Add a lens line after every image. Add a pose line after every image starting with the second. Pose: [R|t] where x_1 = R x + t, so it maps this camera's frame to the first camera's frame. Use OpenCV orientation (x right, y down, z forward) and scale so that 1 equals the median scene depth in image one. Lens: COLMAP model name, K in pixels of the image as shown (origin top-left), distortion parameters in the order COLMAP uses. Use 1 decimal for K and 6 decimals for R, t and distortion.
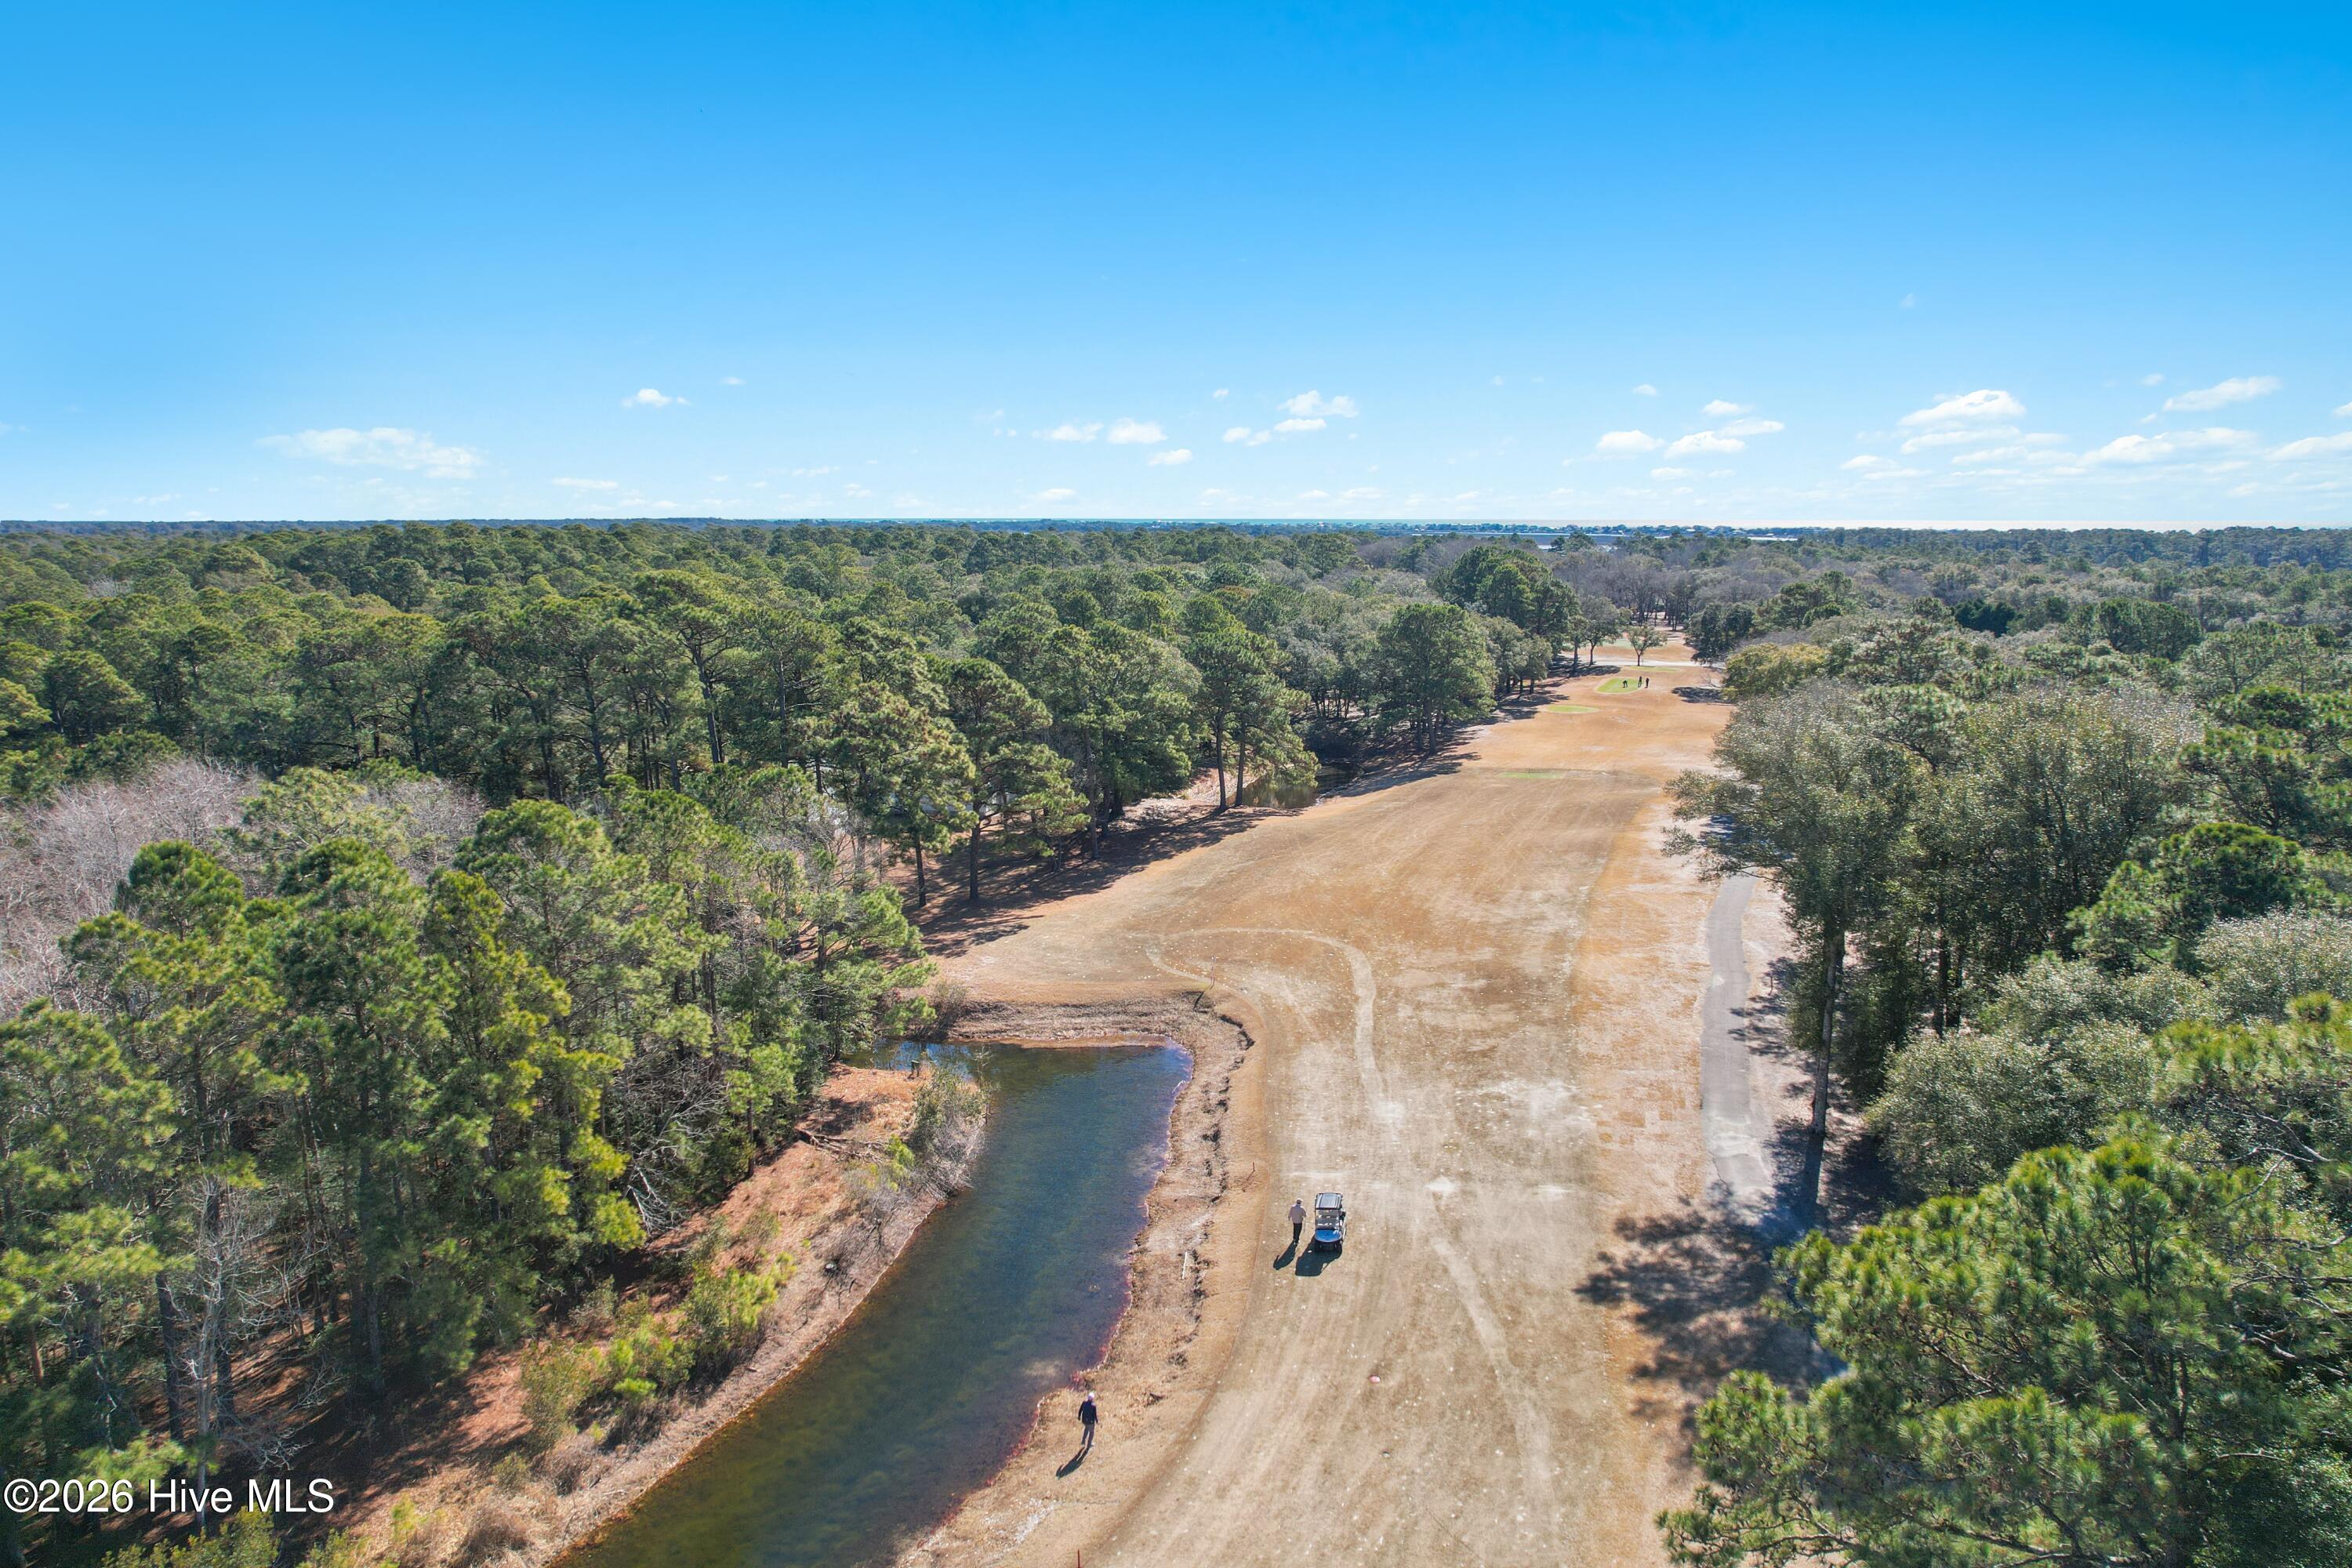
lens RADIAL K [[1513.2, 0, 1191.0], [0, 1513.2, 784.7], [0, 0, 1]] dist [-0.061072, 0.053554]
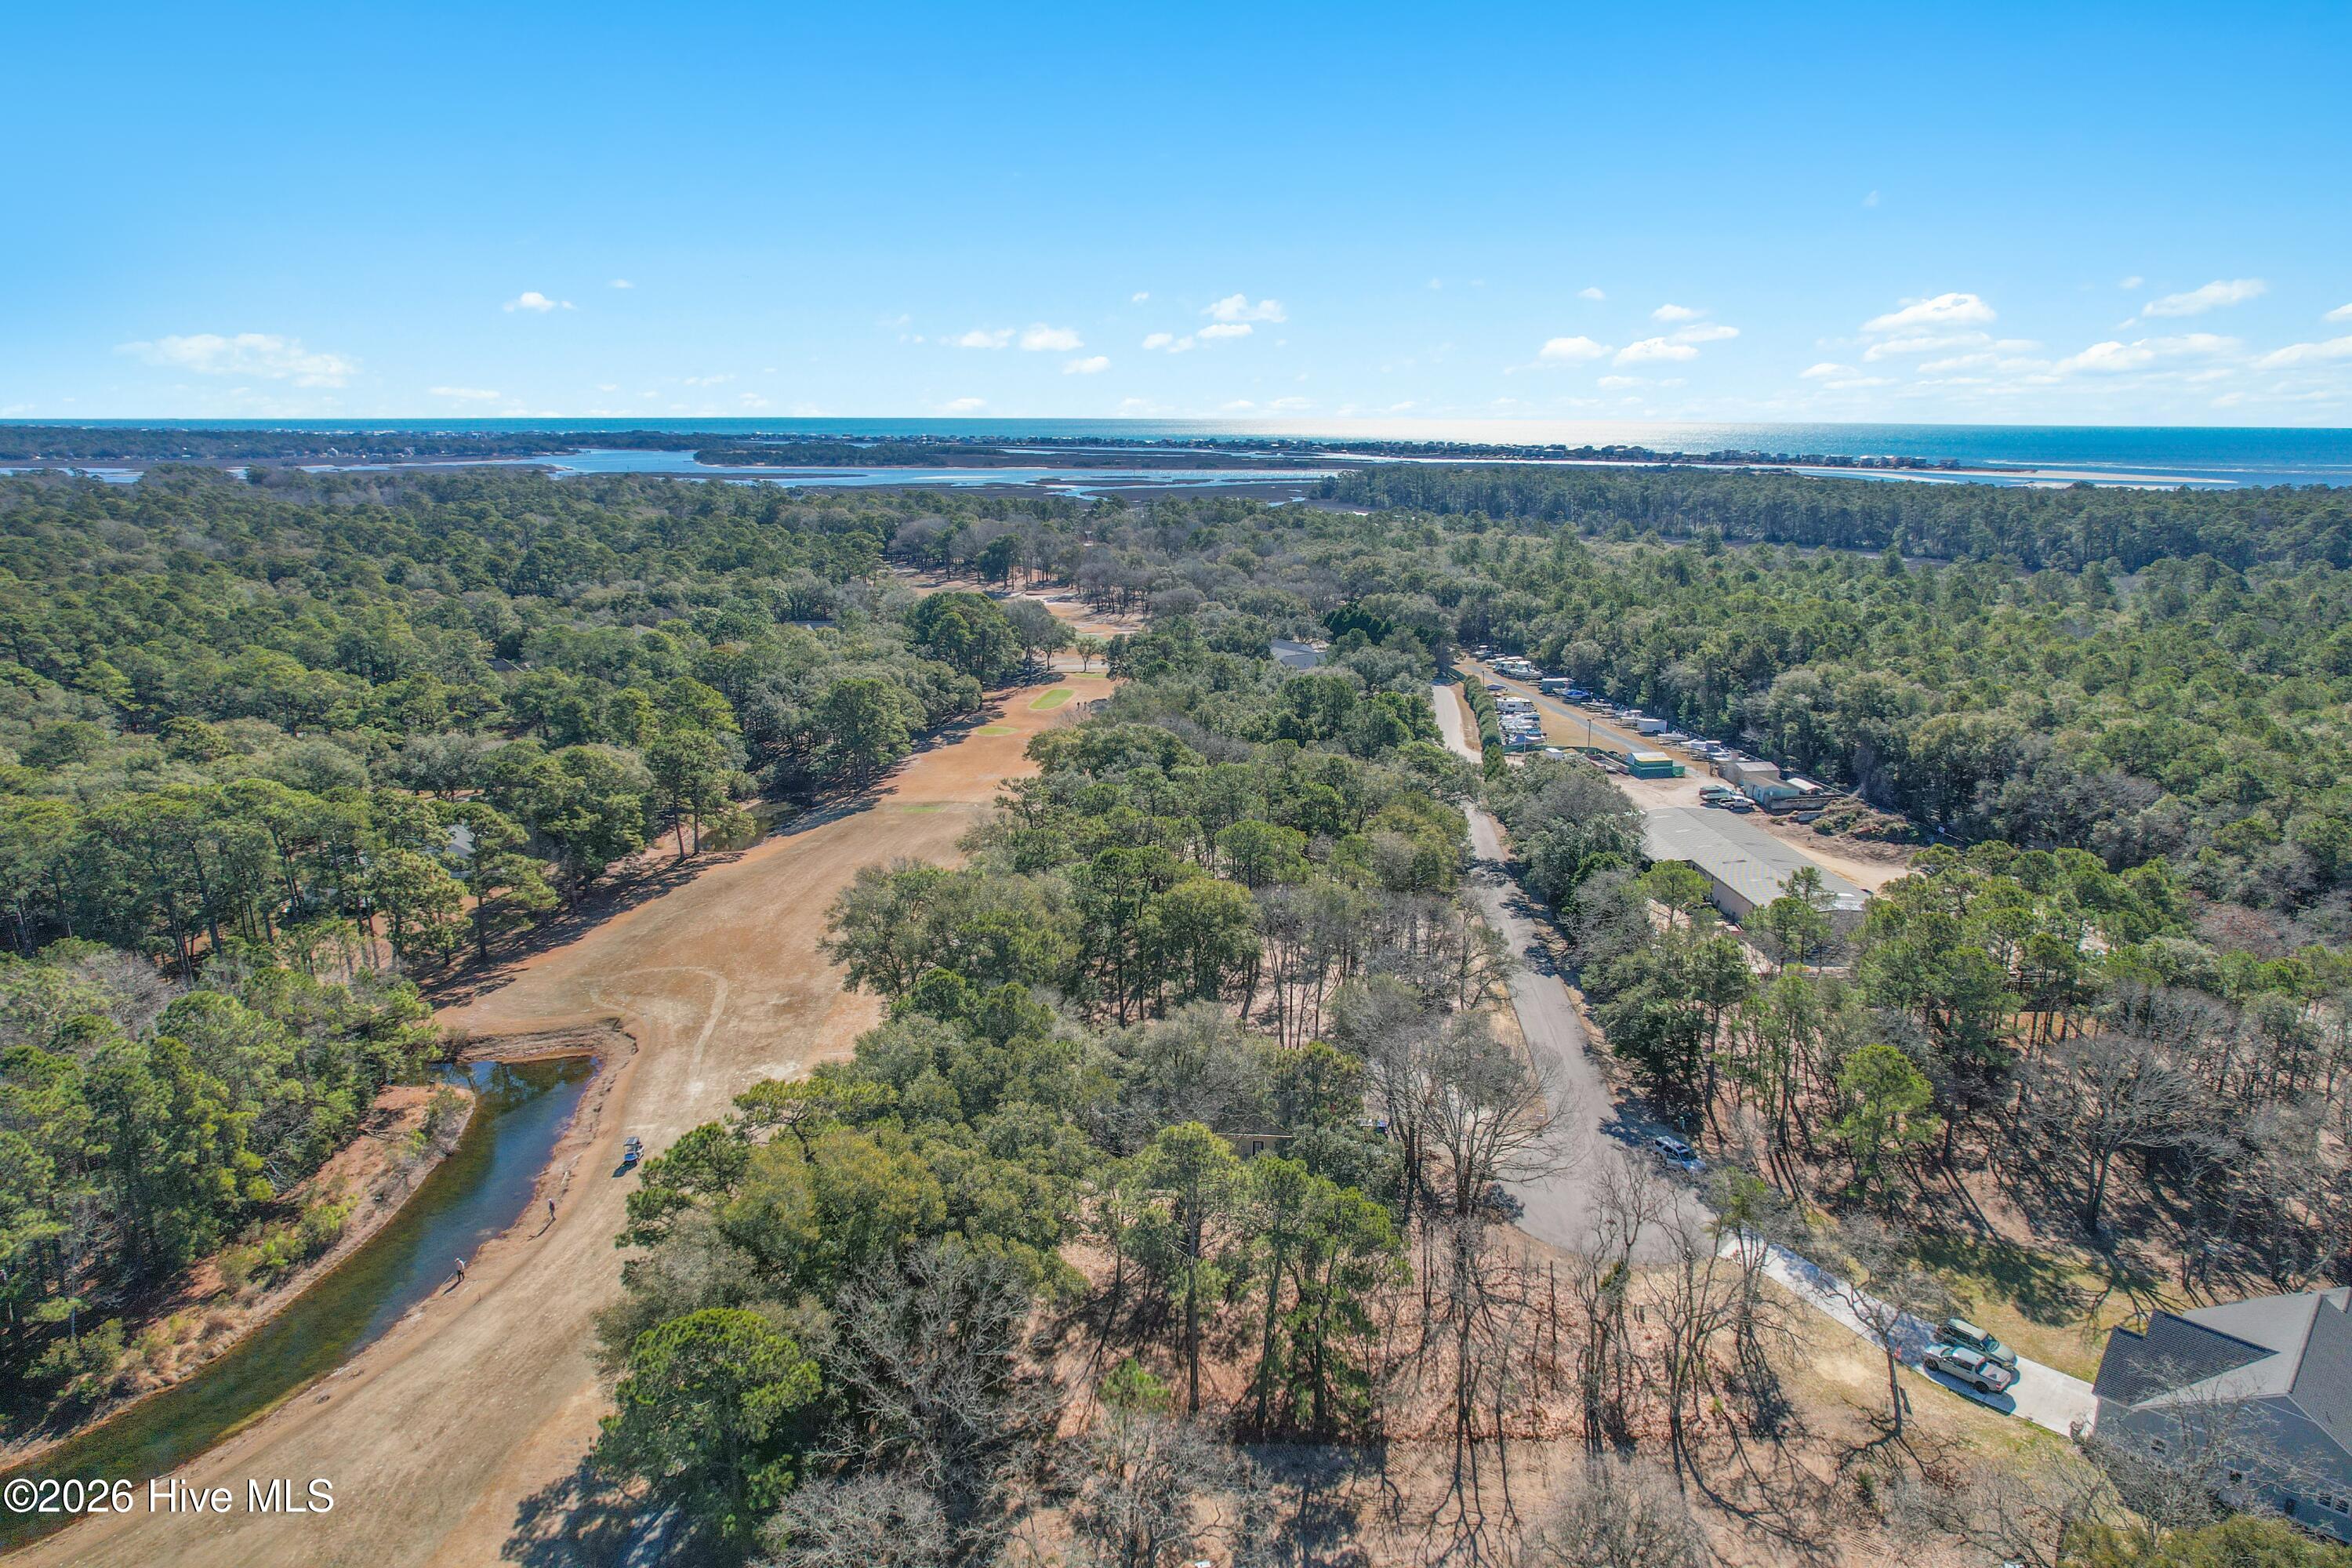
lens RADIAL K [[1513.2, 0, 1210.1], [0, 1513.2, 785.9], [0, 0, 1]] dist [-0.061072, 0.053554]
pose [[0.967756, -0.054709, 0.245877, 0.367361], [0.037136, 0.996450, 0.075551, -0.330242], [-0.249138, -0.063984, 0.966352, -1.138699]]
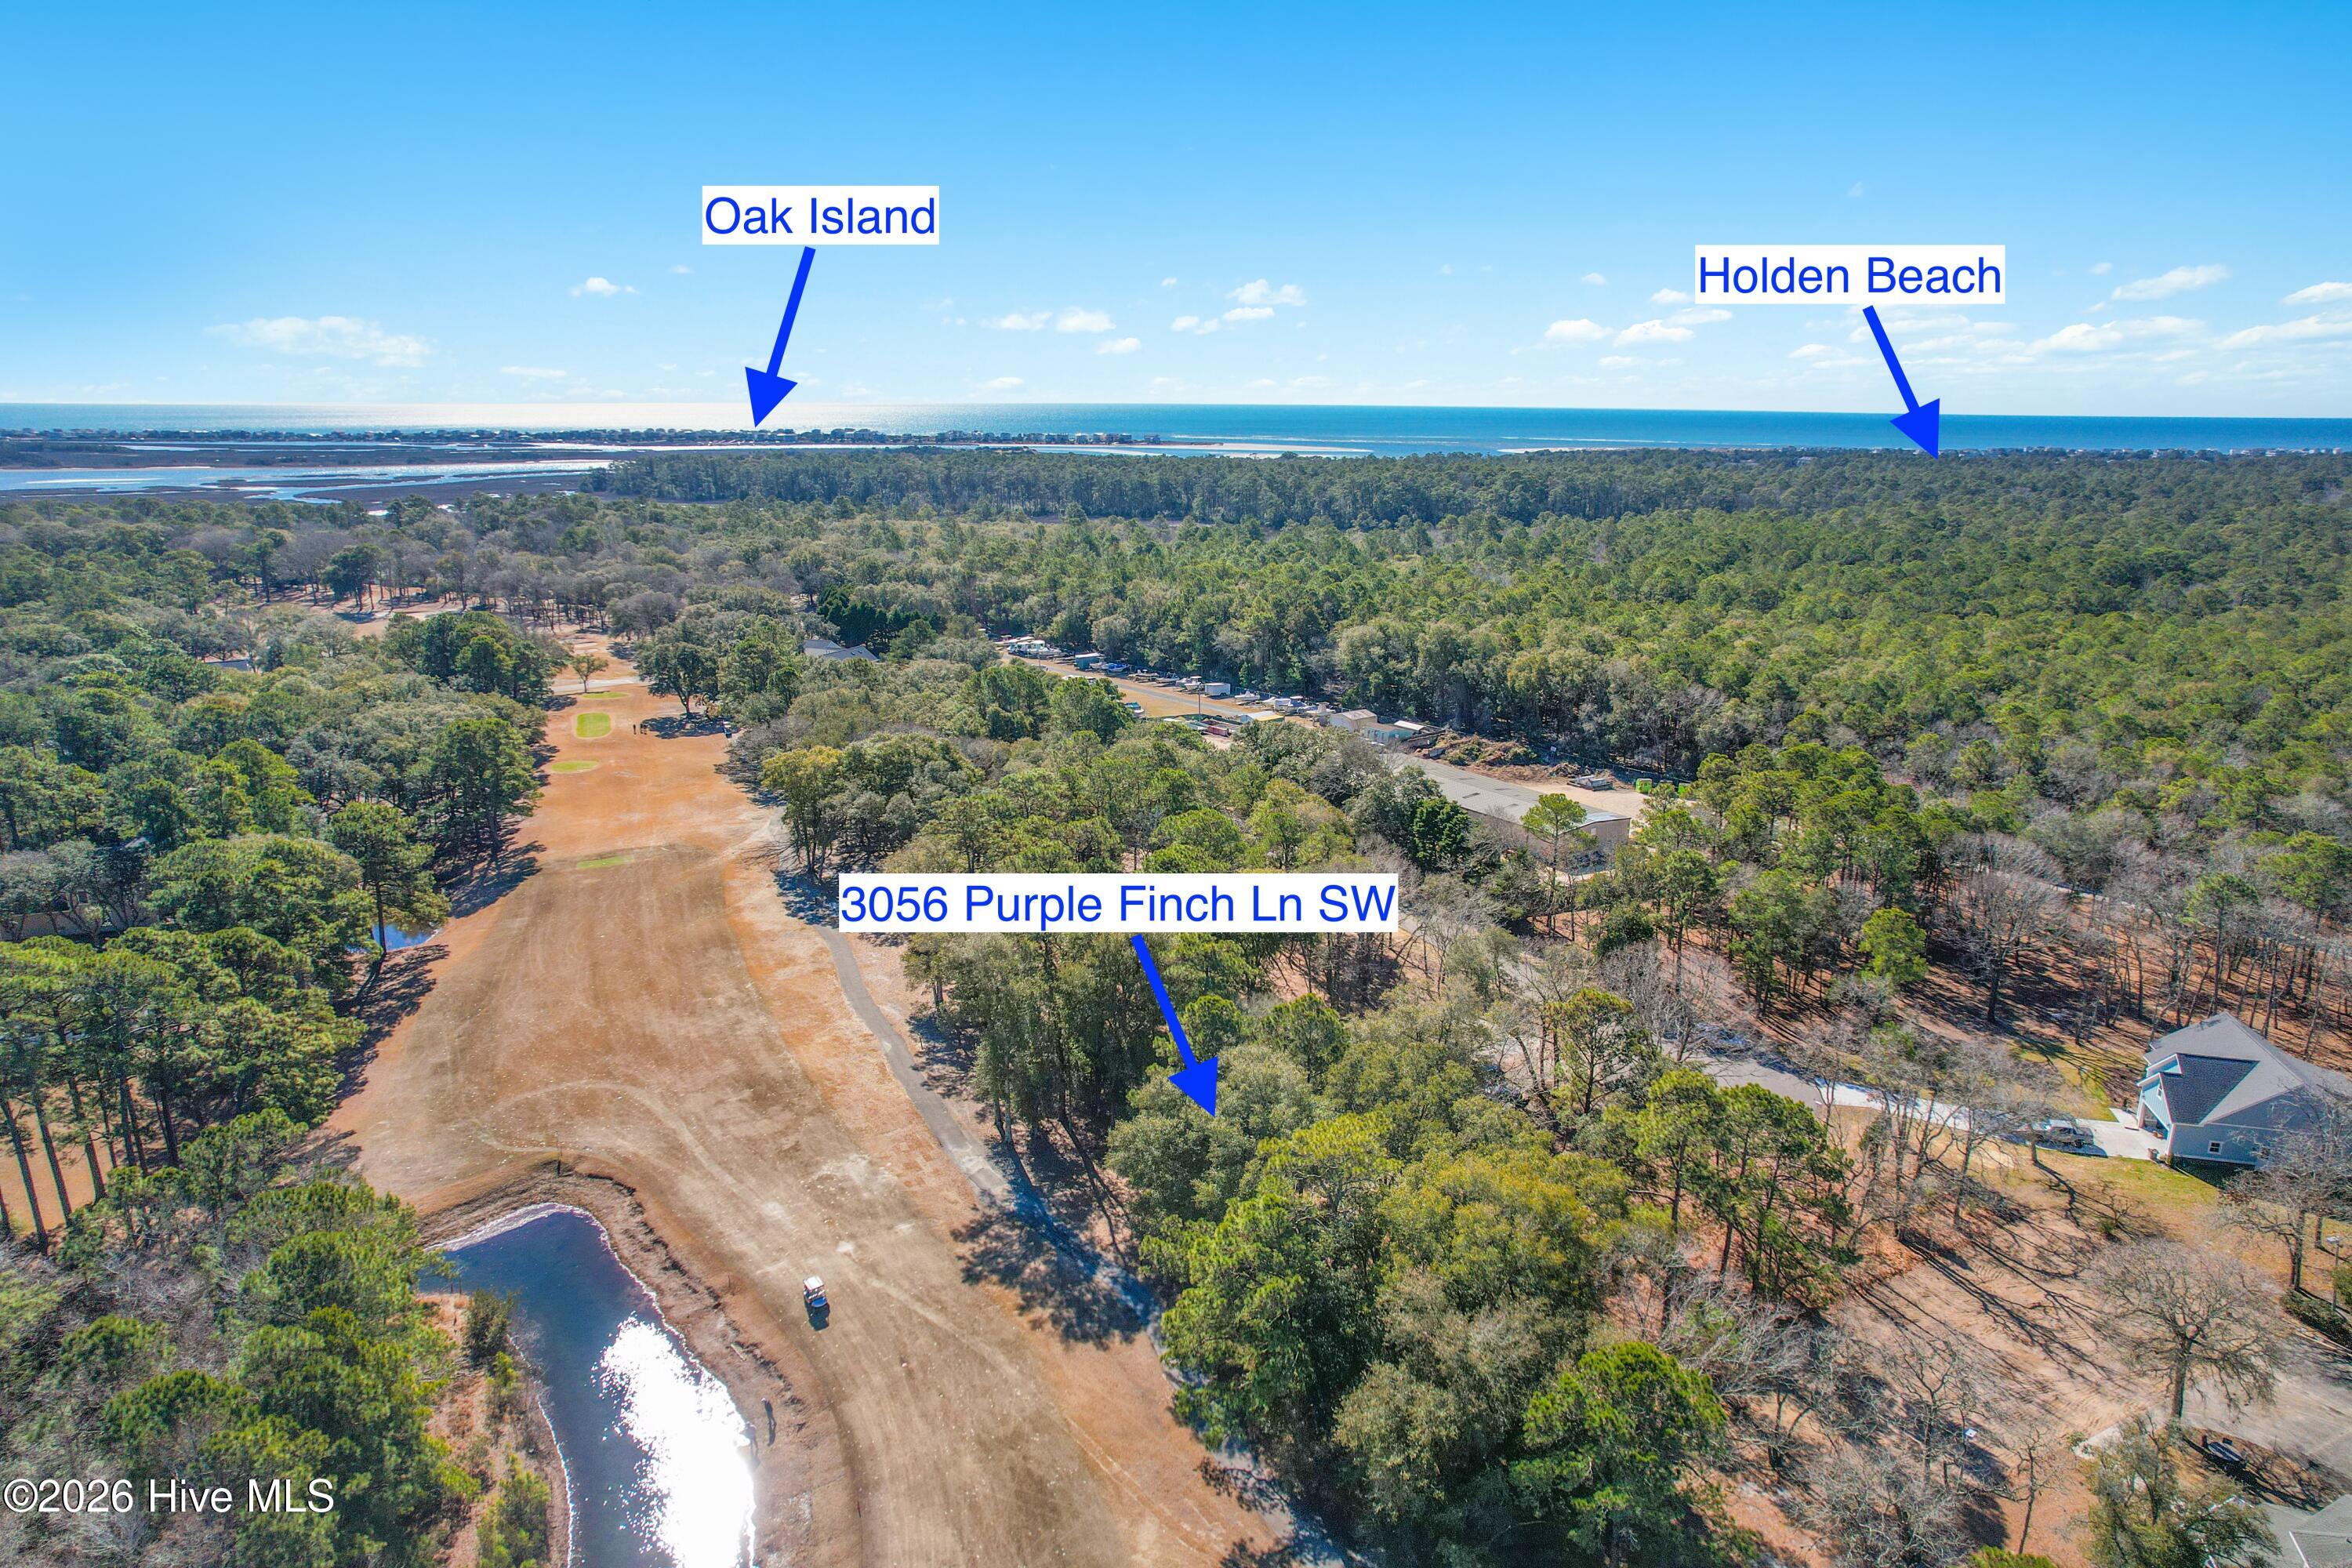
lens RADIAL K [[1513.2, 0, 1192.8], [0, 1513.2, 773.3], [0, 0, 1]] dist [-0.061072, 0.053554]
pose [[0.716219, -0.163591, 0.678431, -0.640774], [0.114656, 0.986511, 0.116837, -0.432088], [-0.688393, -0.005895, 0.725314, -0.516395]]
